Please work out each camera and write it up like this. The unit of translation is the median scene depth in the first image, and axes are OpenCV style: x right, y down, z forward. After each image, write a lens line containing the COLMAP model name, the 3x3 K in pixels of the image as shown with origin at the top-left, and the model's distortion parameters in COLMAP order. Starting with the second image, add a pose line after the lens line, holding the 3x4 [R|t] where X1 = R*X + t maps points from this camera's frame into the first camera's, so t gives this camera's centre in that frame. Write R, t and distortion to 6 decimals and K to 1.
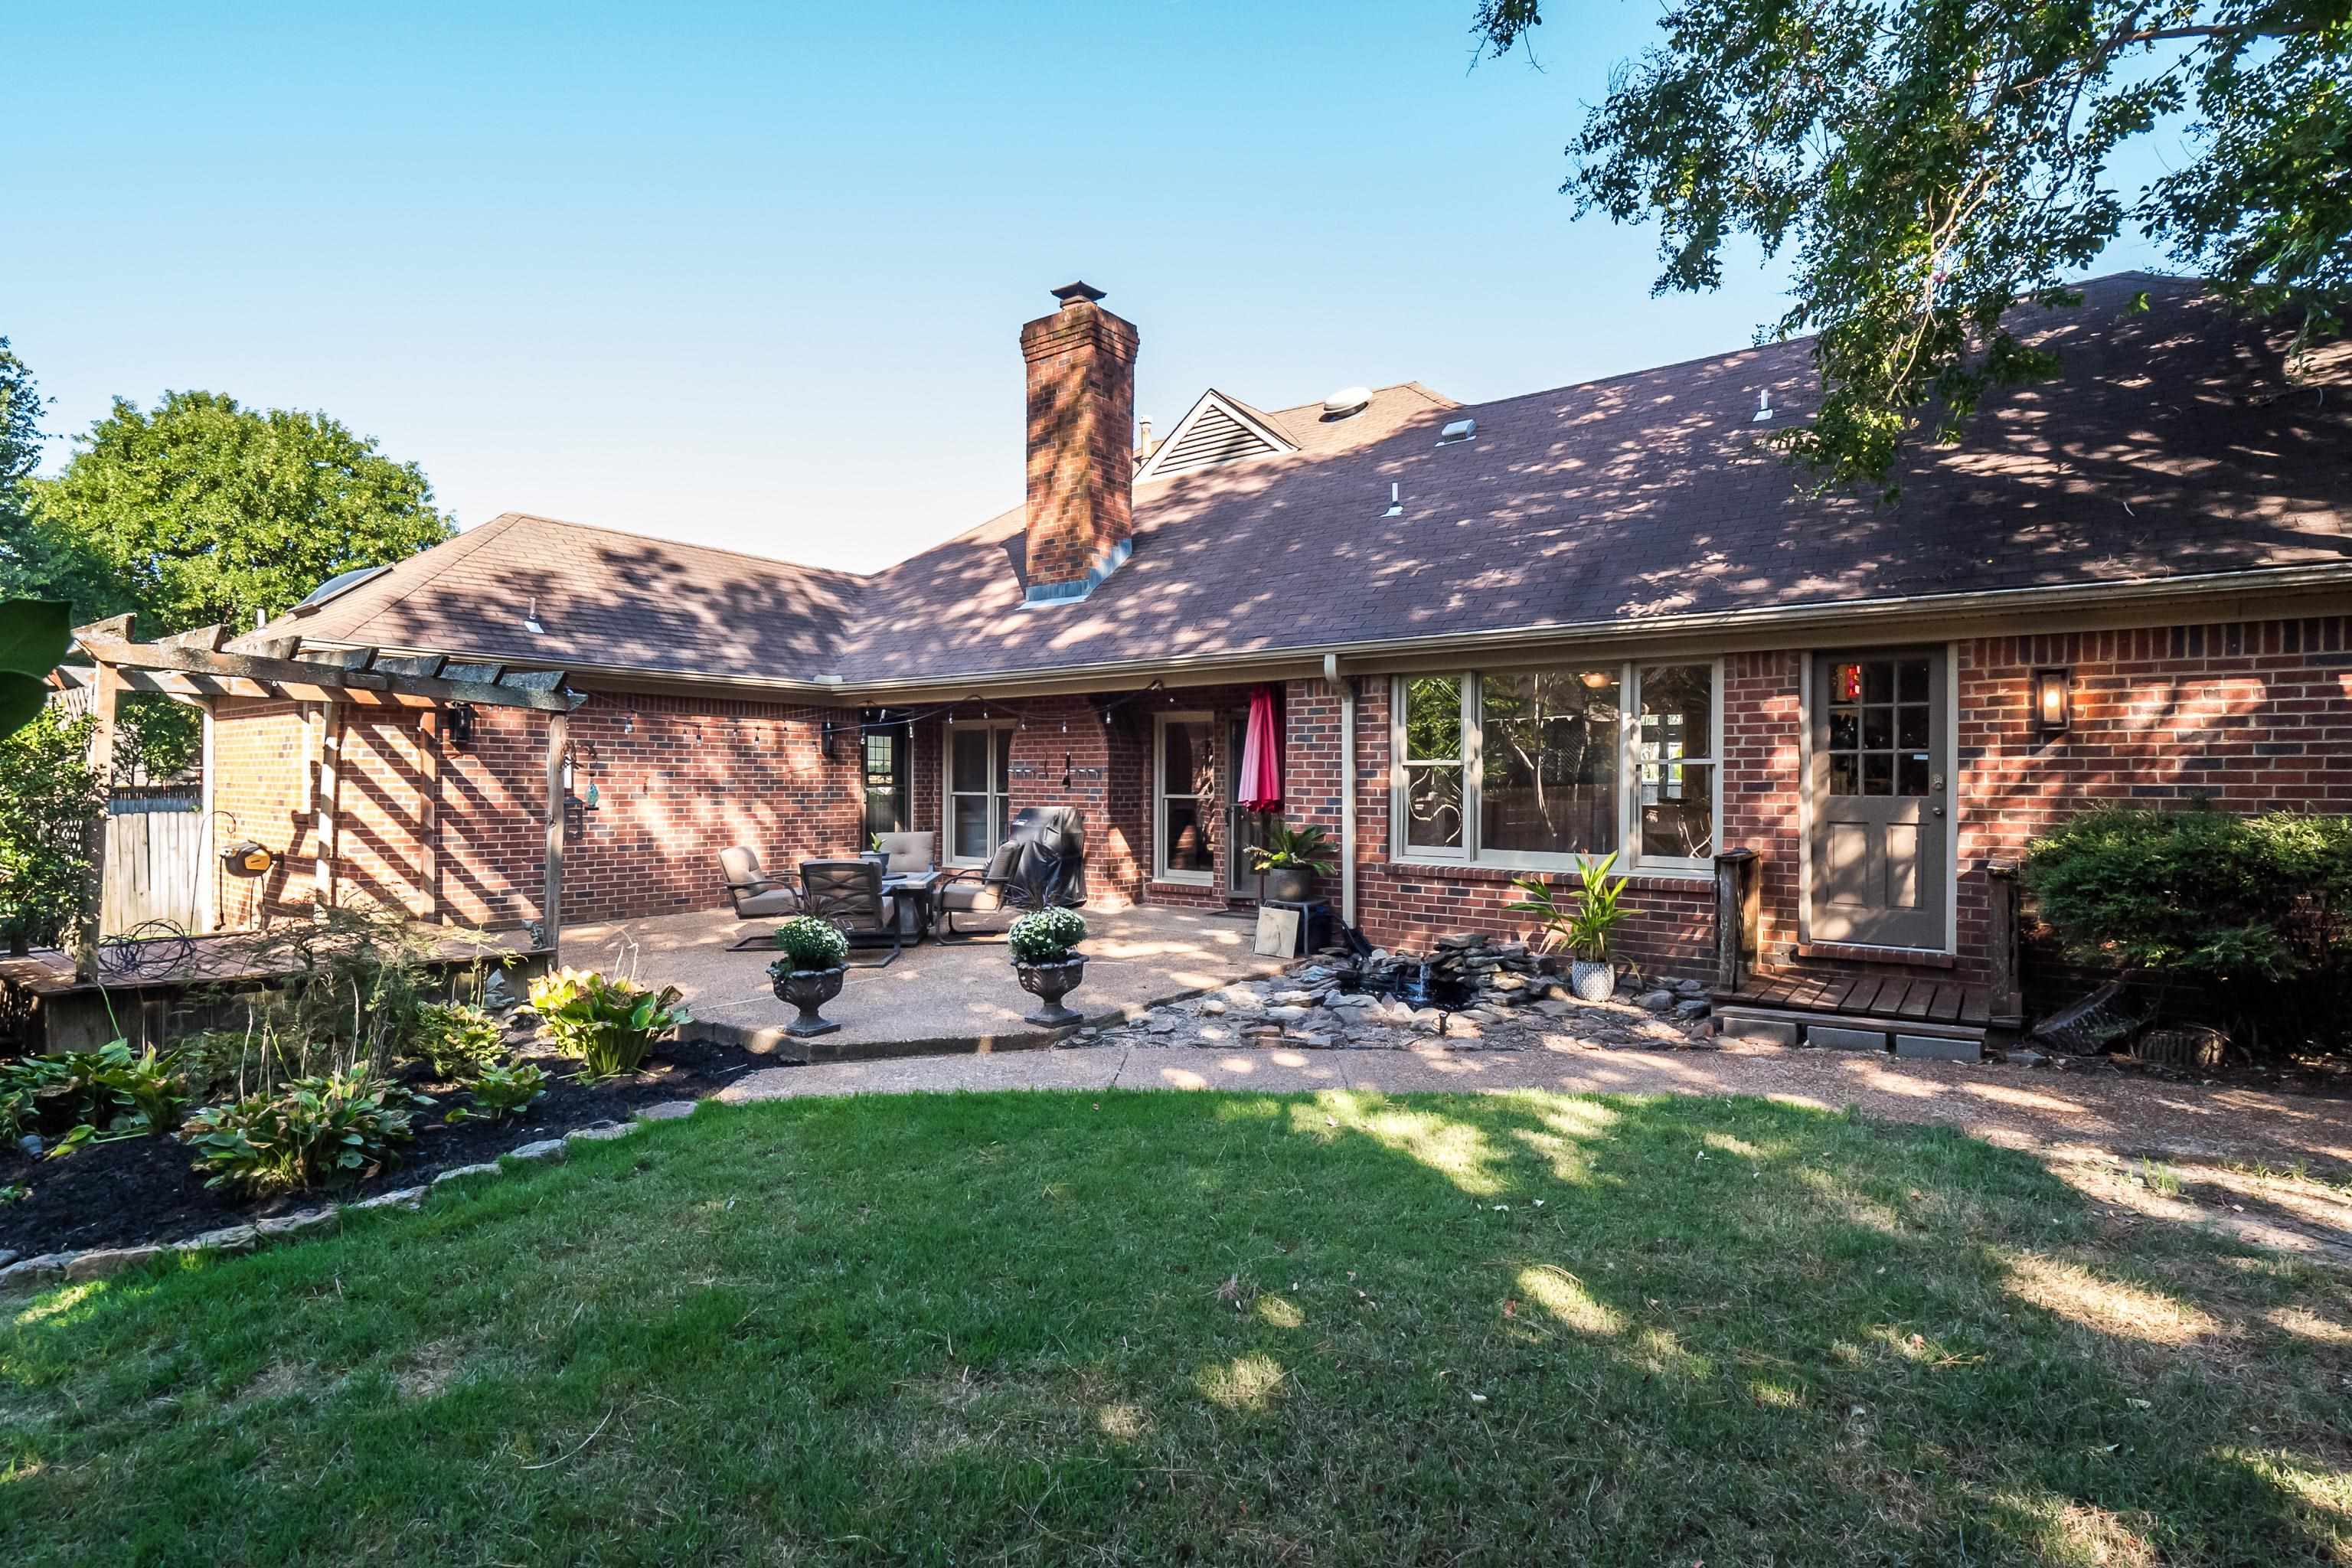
lens RADIAL K [[1128.3, 0, 1176.7], [0, 1128.3, 787.3], [0, 0, 1]] dist [-0.014665, -0.005312]
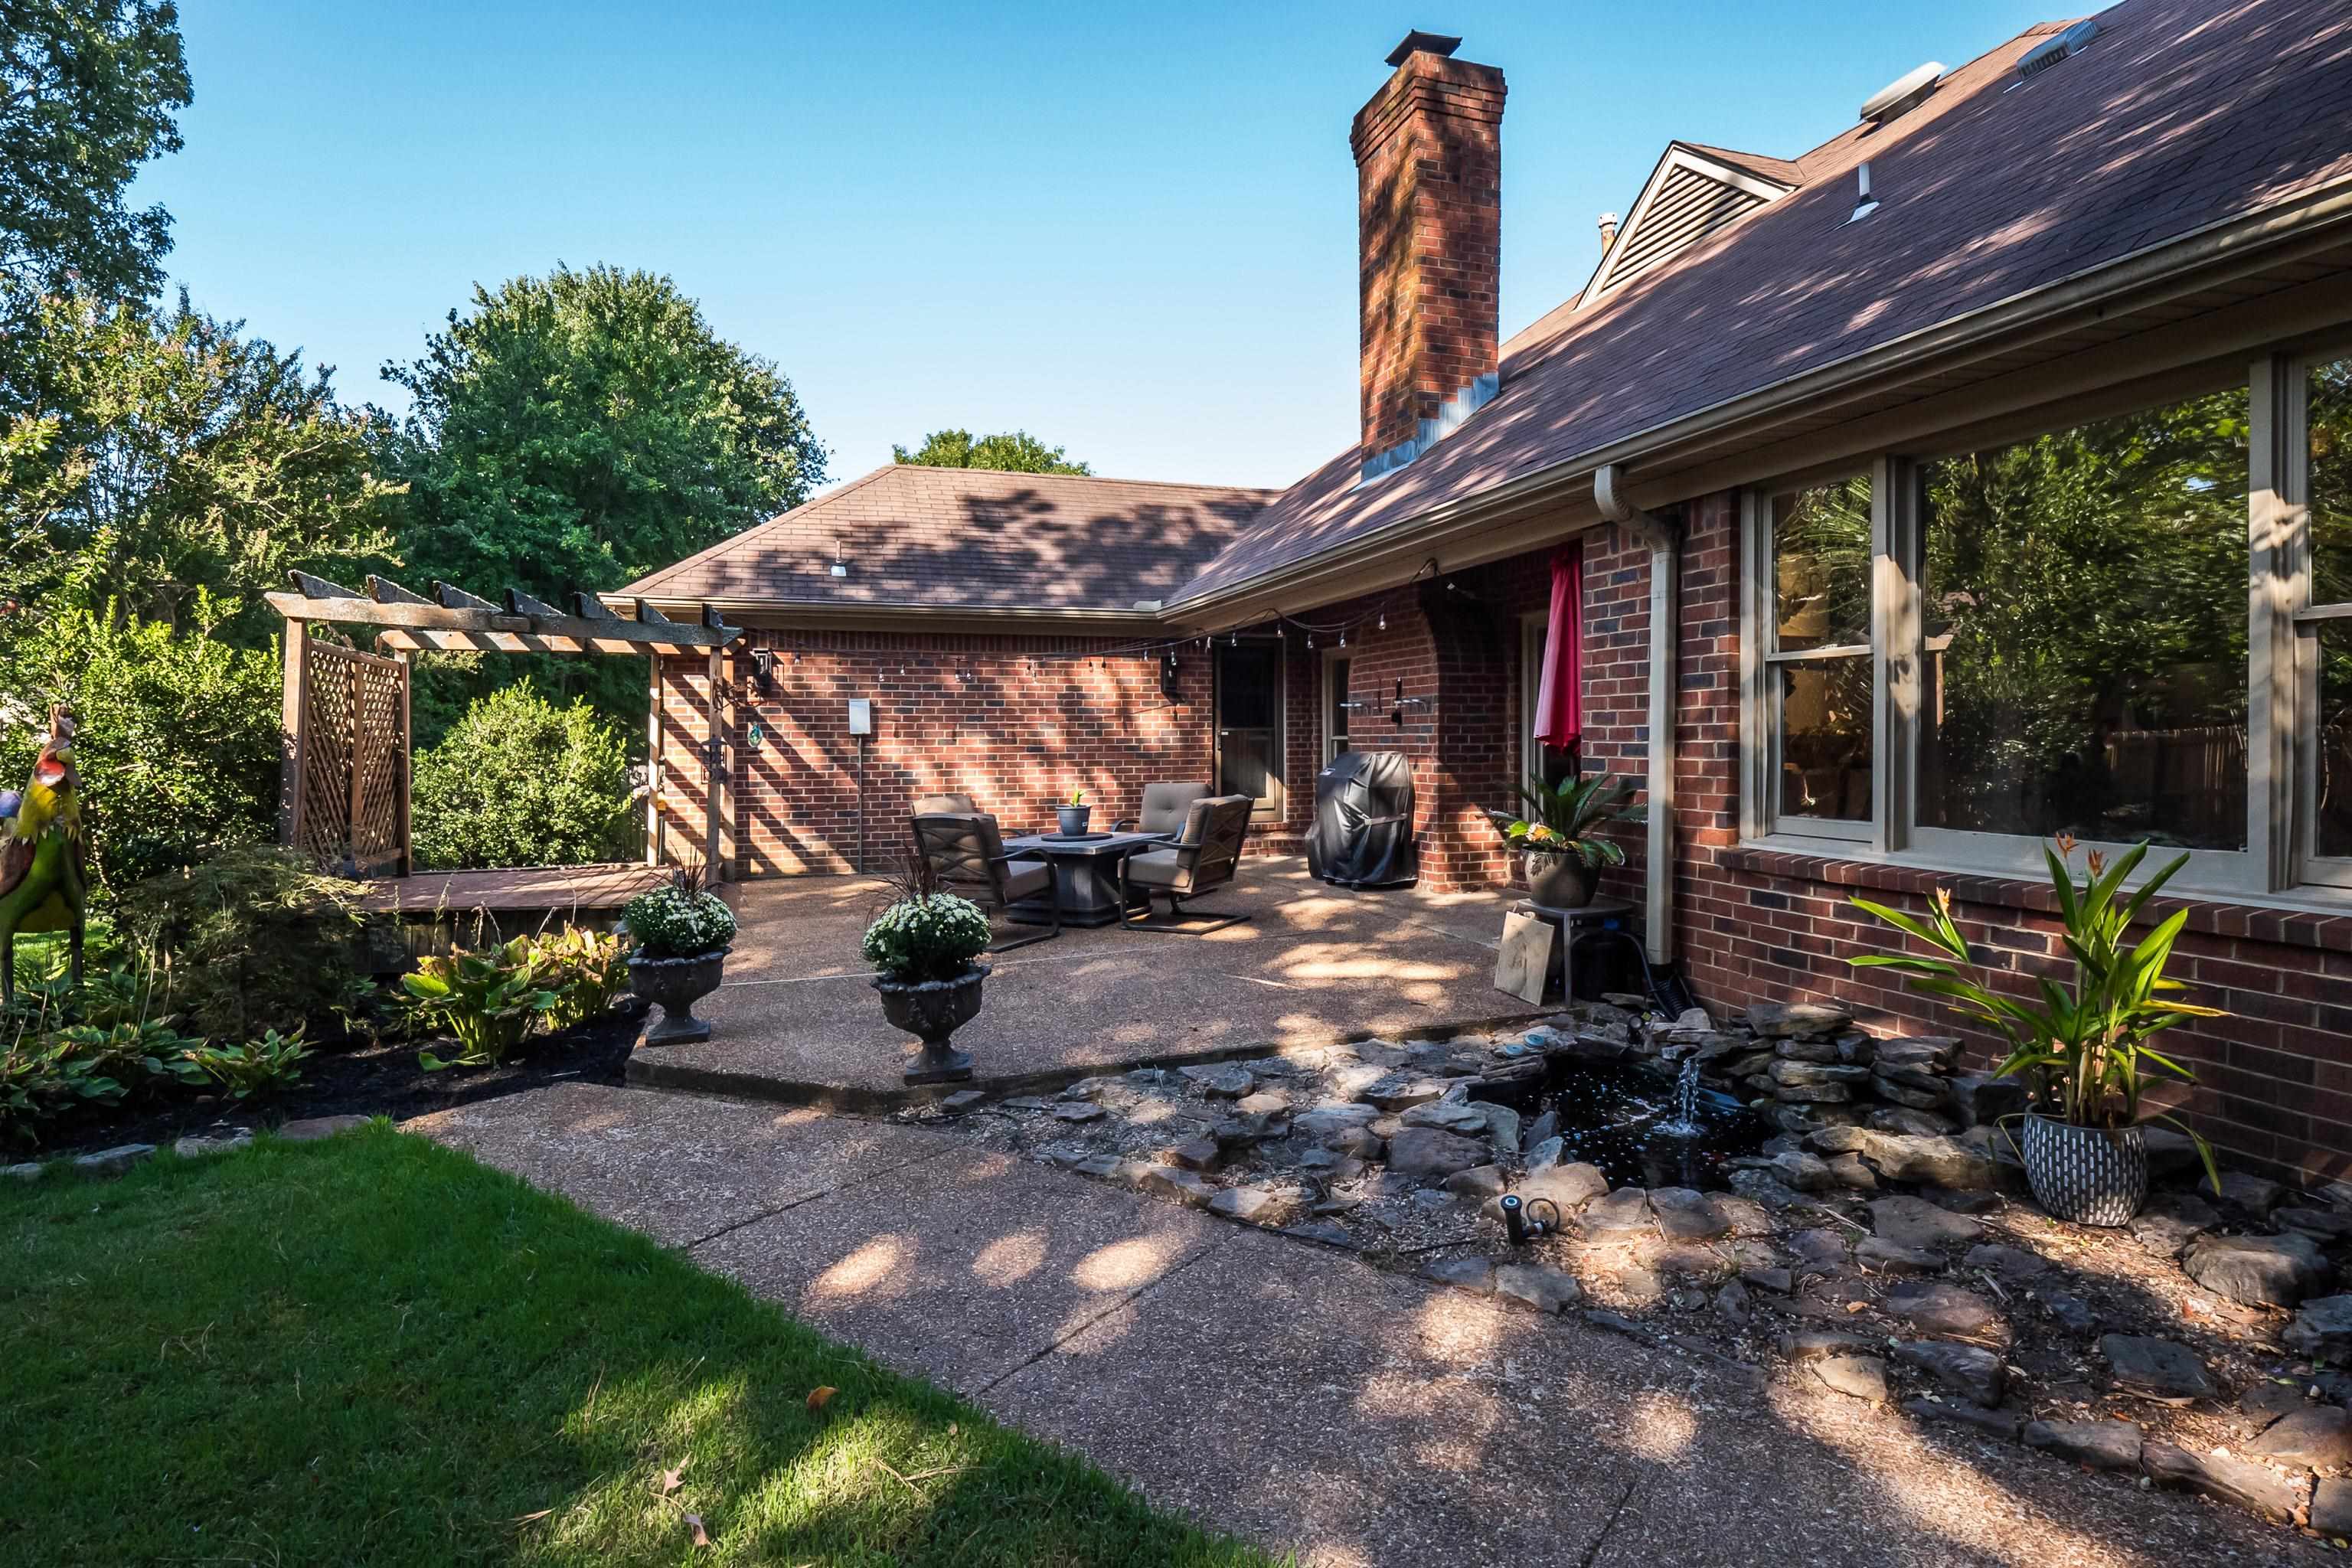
lens RADIAL K [[1128.3, 0, 1159.1], [0, 1128.3, 772.1], [0, 0, 1]] dist [-0.014665, -0.005312]
pose [[0.818247, 0.004909, -0.574846, 0.238177], [0.009978, 0.999692, 0.022741, 0.014918], [0.574780, -0.024344, 0.817946, 0.362384]]
